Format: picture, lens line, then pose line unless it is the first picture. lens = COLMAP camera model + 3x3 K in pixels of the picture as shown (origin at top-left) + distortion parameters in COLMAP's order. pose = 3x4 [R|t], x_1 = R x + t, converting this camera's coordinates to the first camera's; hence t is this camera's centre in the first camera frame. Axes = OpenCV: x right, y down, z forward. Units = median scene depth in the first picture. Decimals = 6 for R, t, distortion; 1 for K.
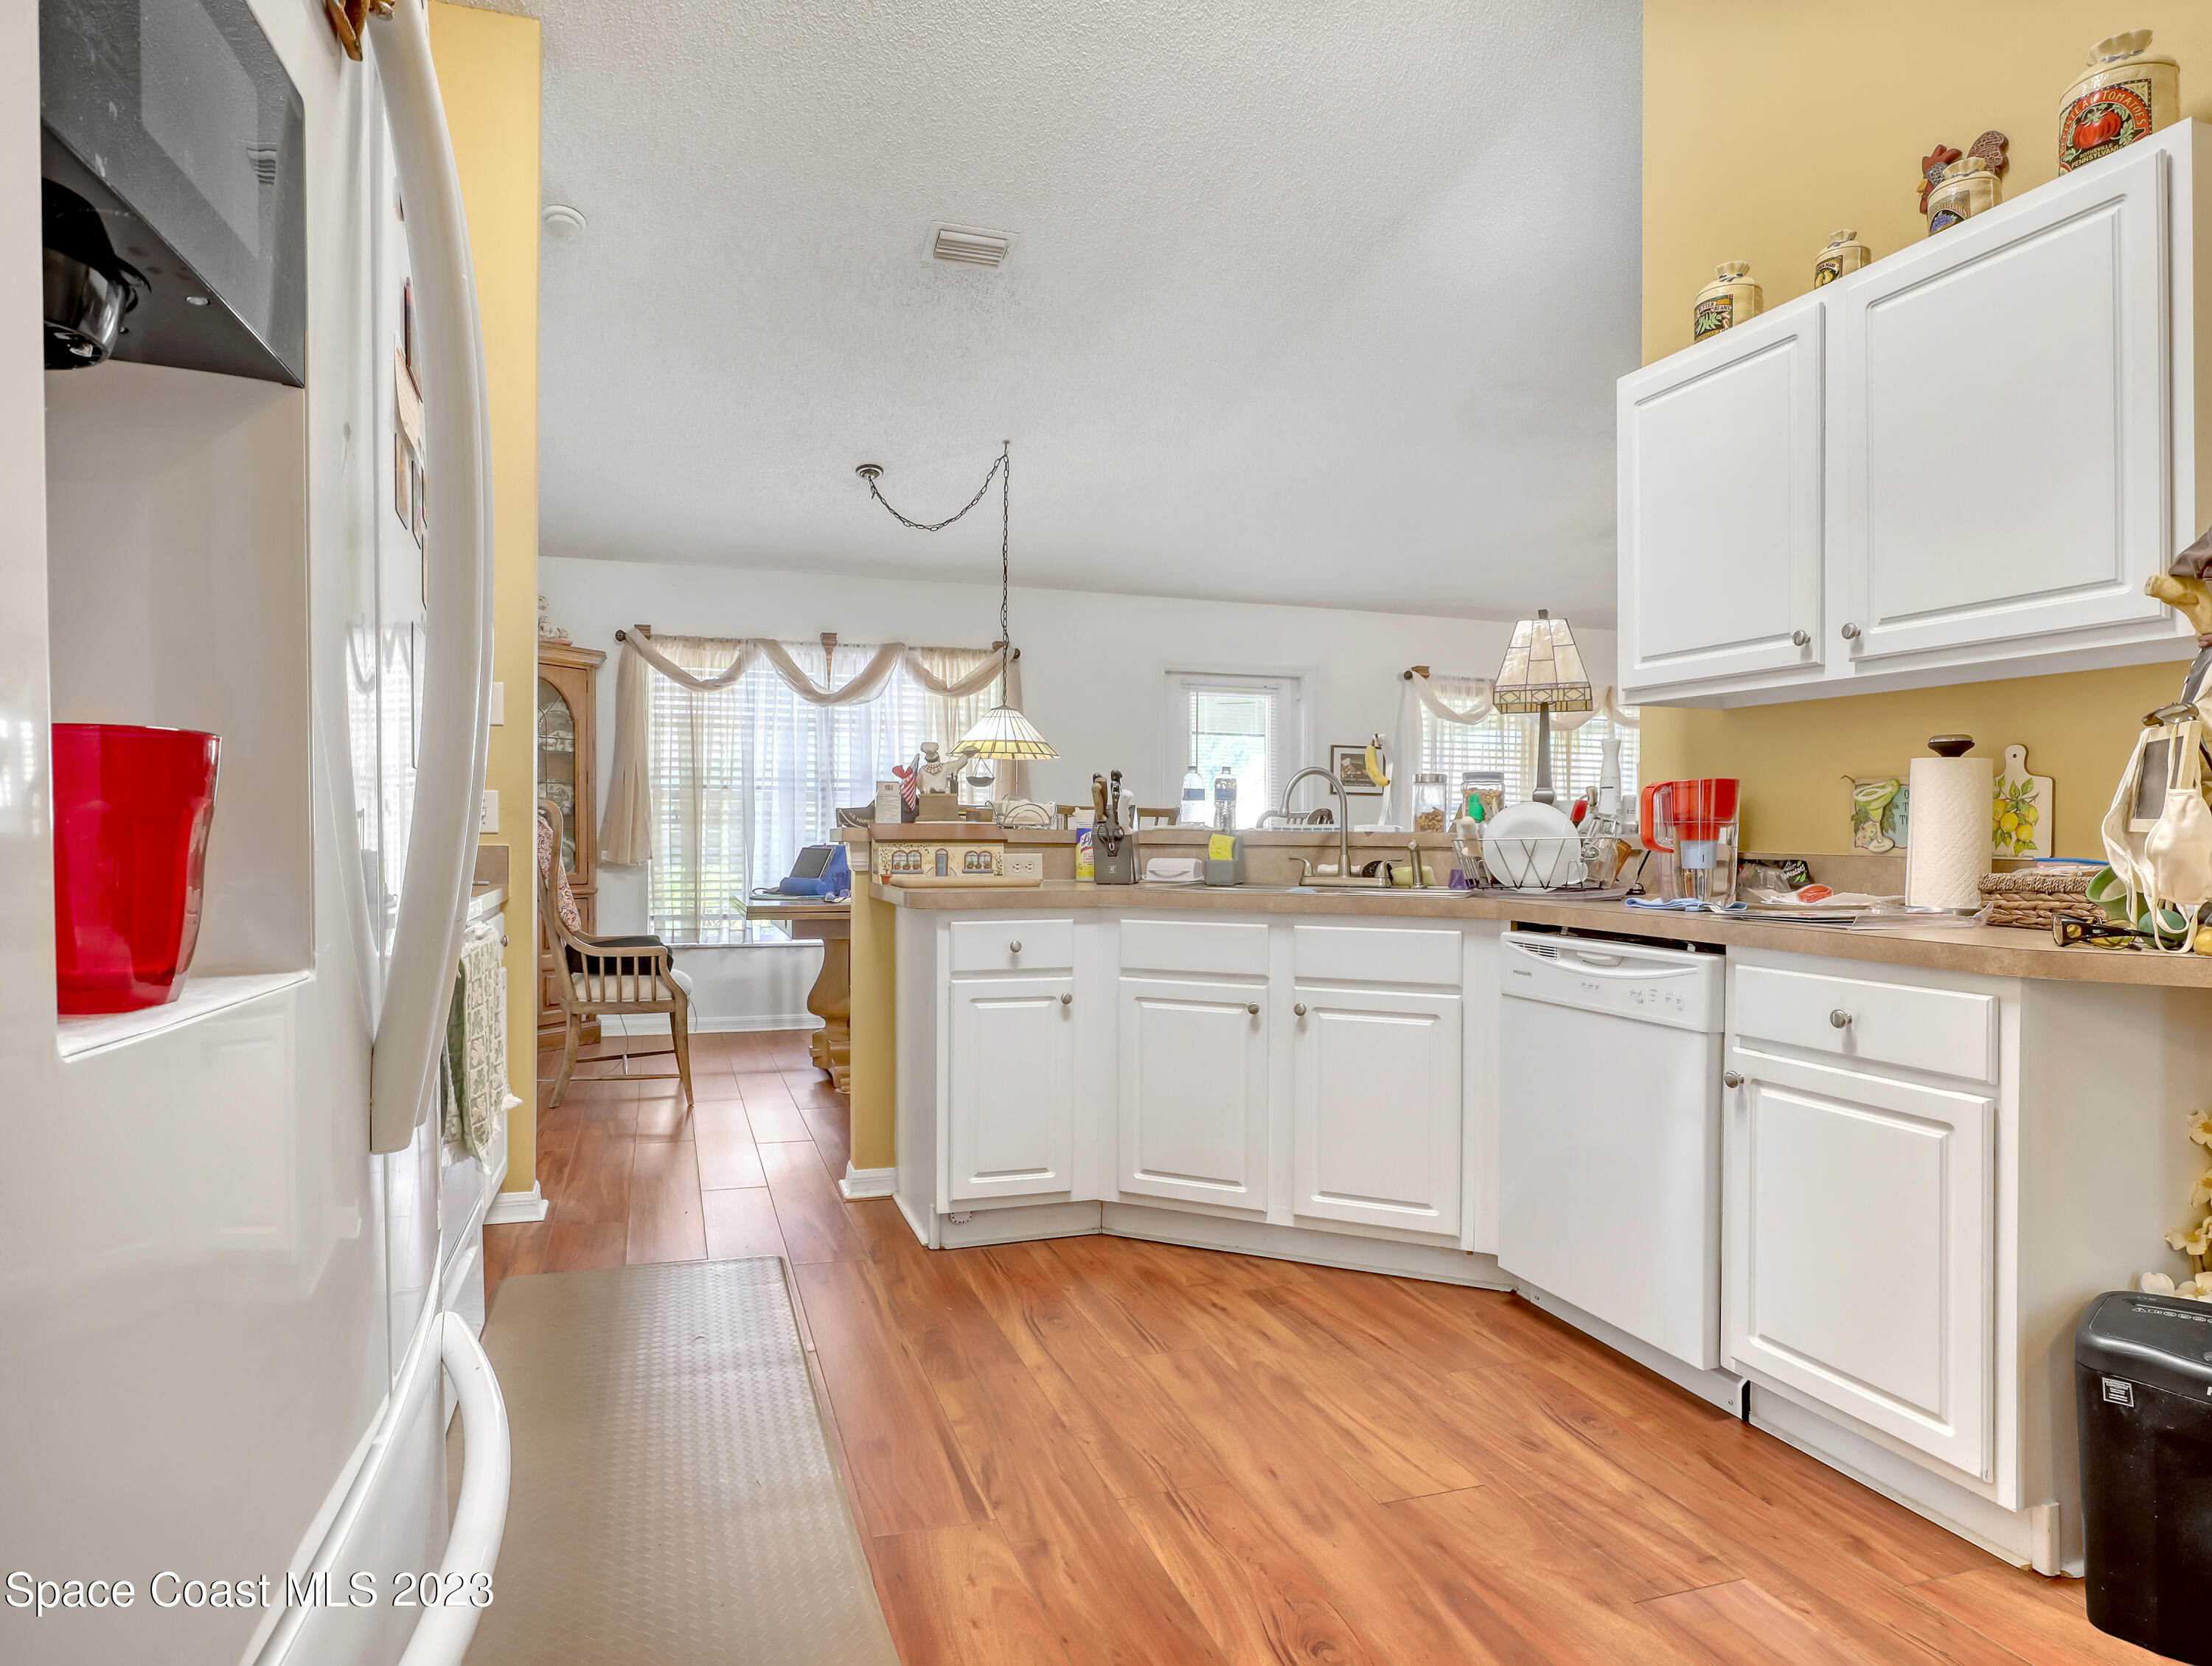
lens RADIAL K [[1309.7, 0, 1064.0], [0, 1309.7, 842.9], [0, 0, 1]] dist [-0.034622, 0.006163]
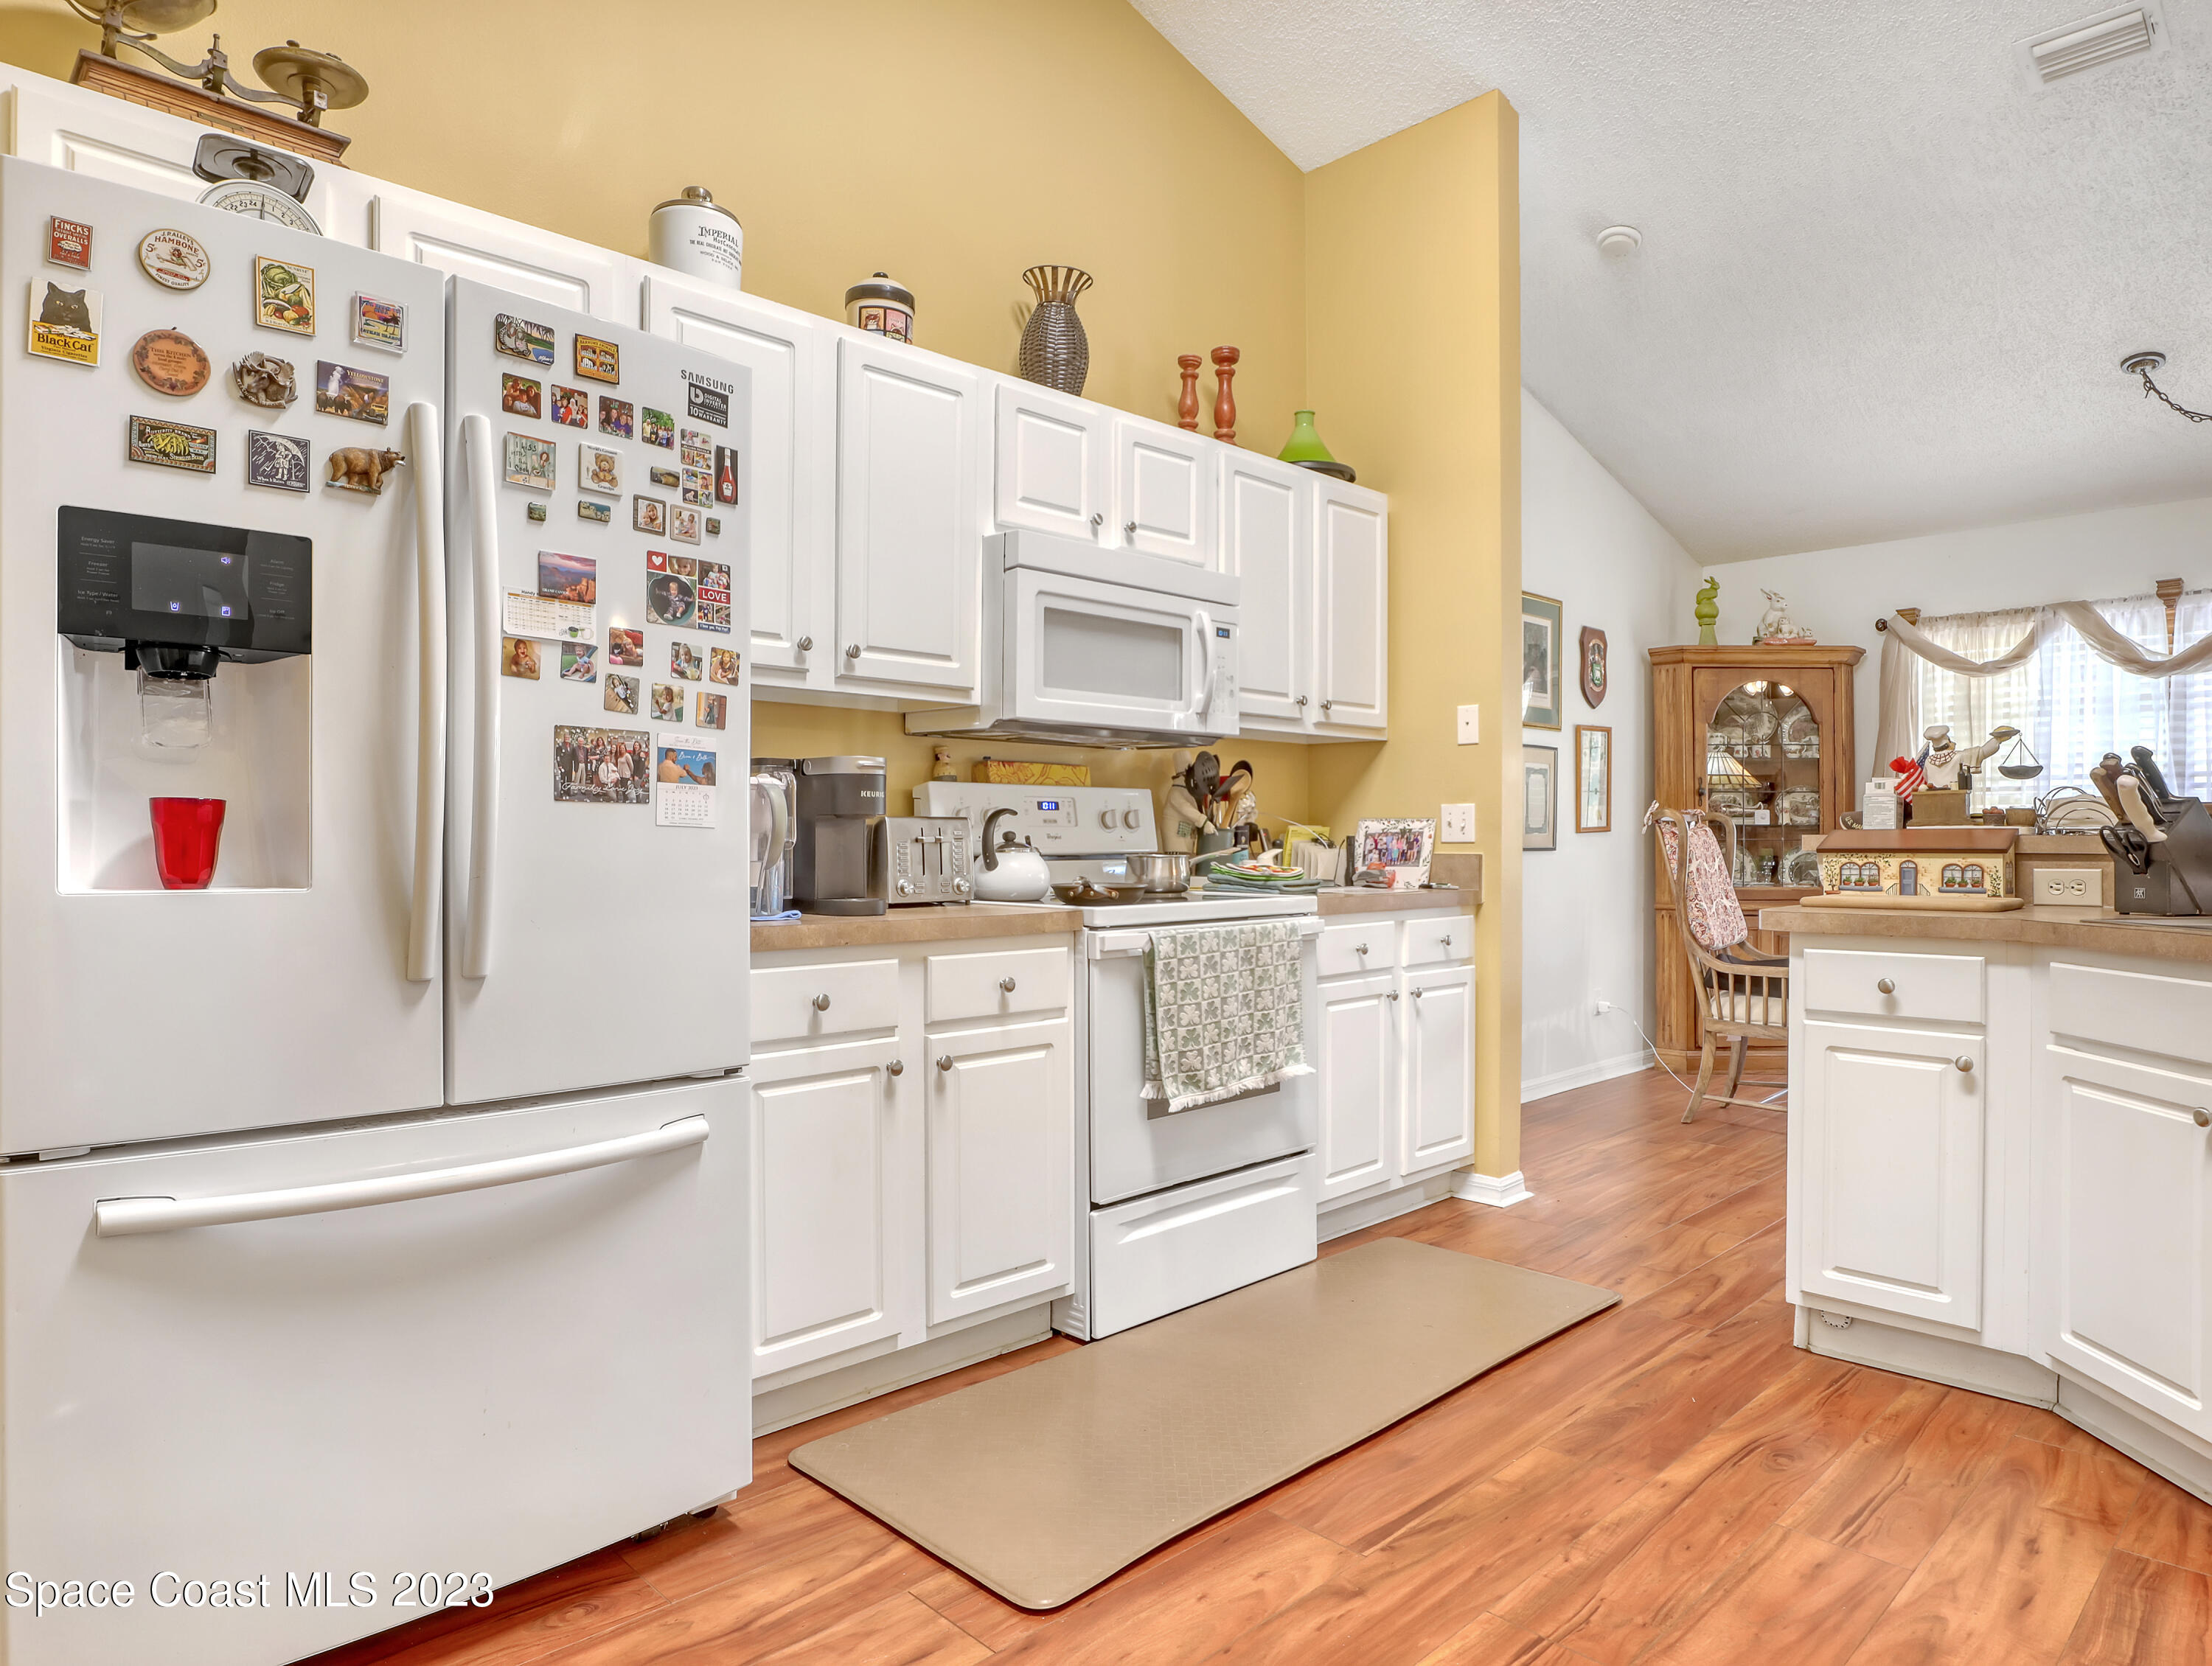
lens RADIAL K [[1309.7, 0, 1095.7], [0, 1309.7, 842.3], [0, 0, 1]] dist [-0.034622, 0.006163]
pose [[0.437551, -0.004393, -0.899183, 0.392832], [-0.007182, 0.999939, -0.008380, 0.003427], [0.899165, 0.010125, 0.437492, 0.218921]]
